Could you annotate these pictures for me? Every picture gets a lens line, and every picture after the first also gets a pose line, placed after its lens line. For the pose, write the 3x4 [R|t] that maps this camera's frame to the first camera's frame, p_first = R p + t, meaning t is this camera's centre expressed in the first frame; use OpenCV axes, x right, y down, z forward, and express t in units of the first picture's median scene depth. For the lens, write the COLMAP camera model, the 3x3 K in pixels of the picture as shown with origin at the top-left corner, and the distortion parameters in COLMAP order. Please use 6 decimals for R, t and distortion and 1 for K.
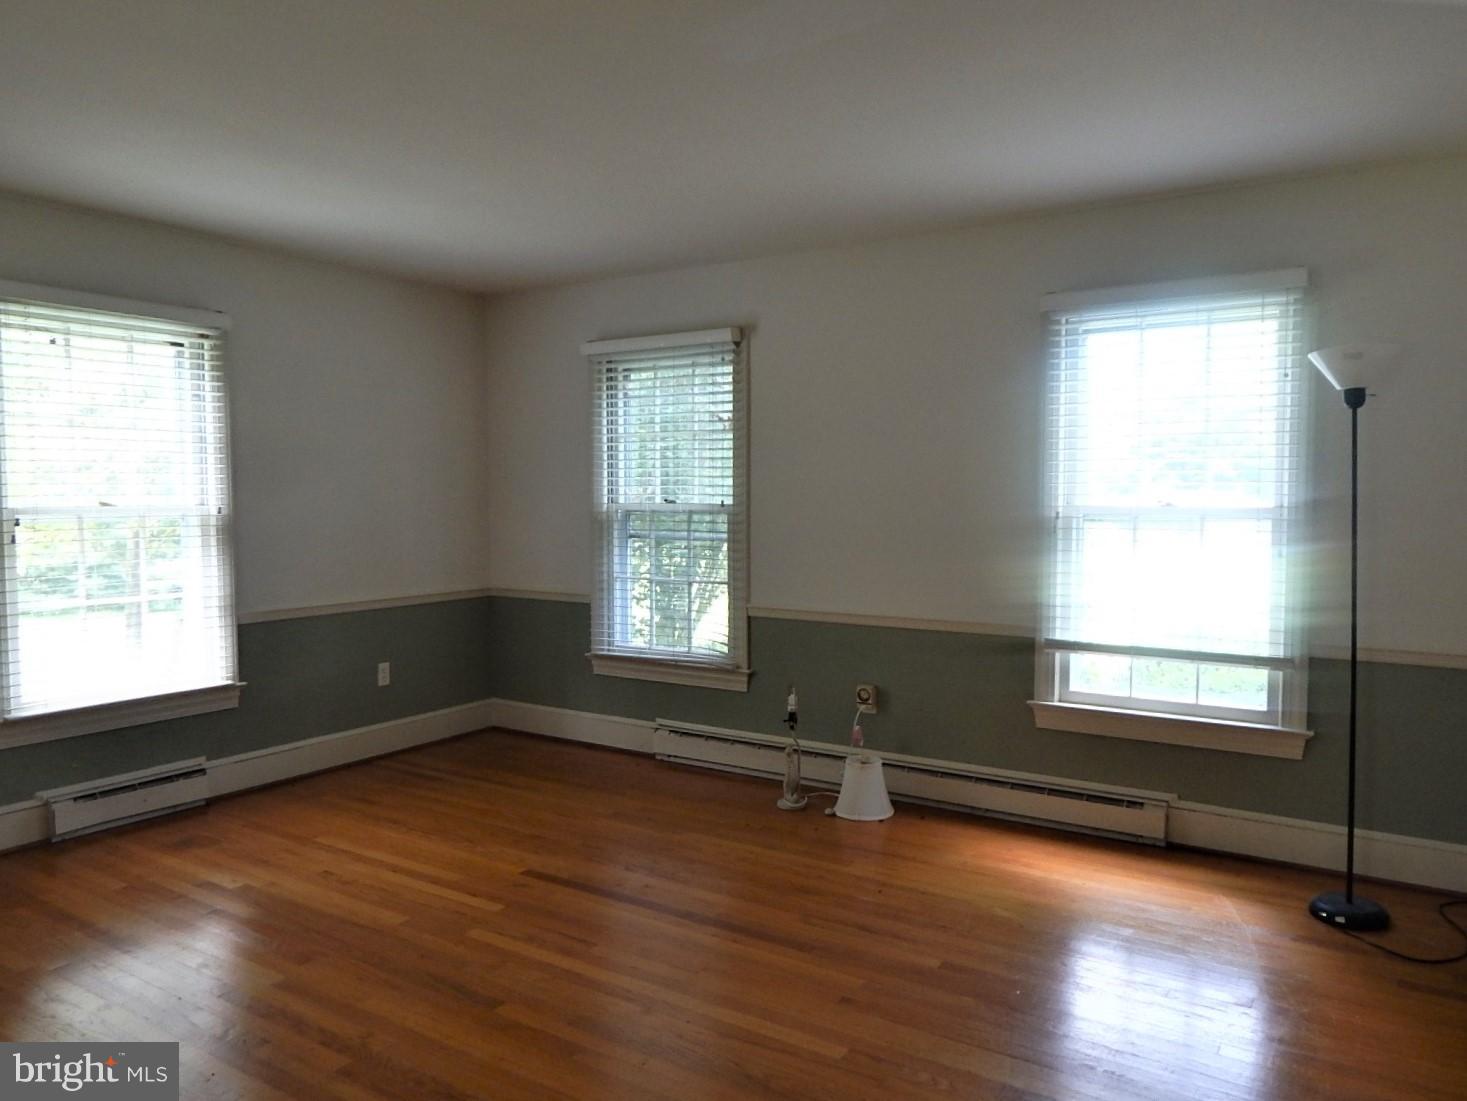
lens RADIAL K [[1018.1, 0, 762.3], [0, 1018.1, 550.6], [0, 0, 1]] dist [0.002399, -0.002401]
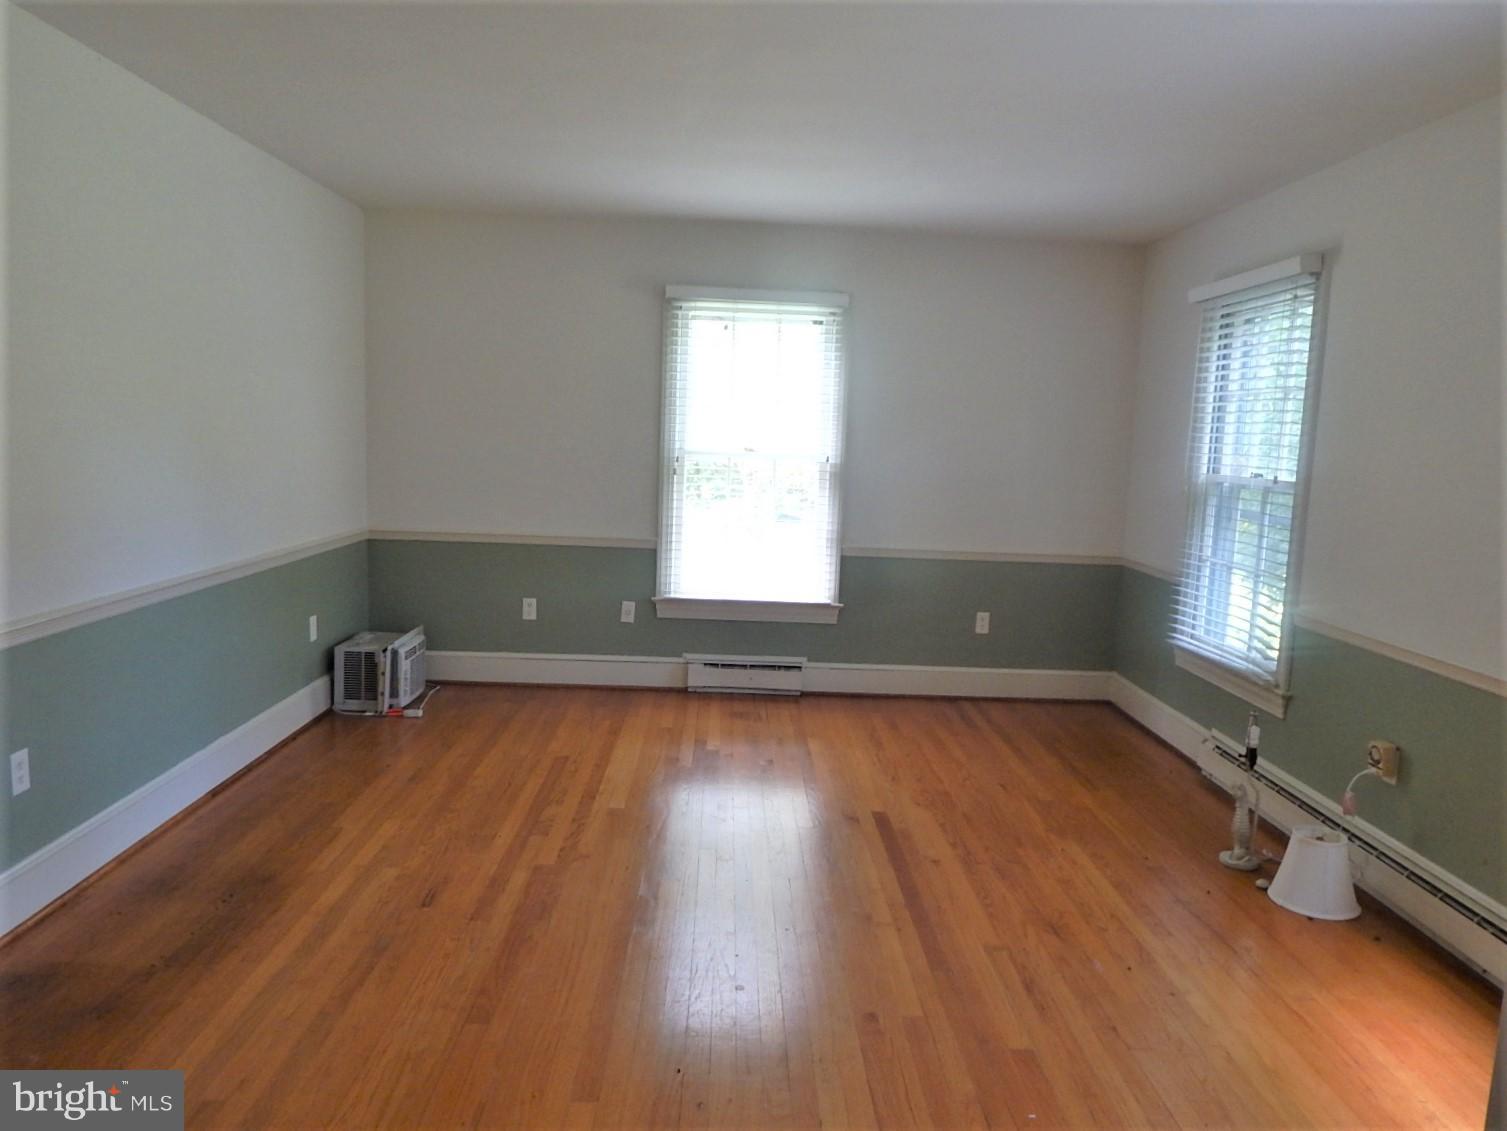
lens RADIAL K [[1045.9, 0, 783.1], [0, 1045.9, 565.6], [0, 0, 1]] dist [0.002399, -0.002401]
pose [[0.585000, 0.126822, -0.801056, 0.442680], [-0.087140, 0.991809, 0.093384, -0.025541], [0.806338, 0.015175, 0.591260, 0.222816]]
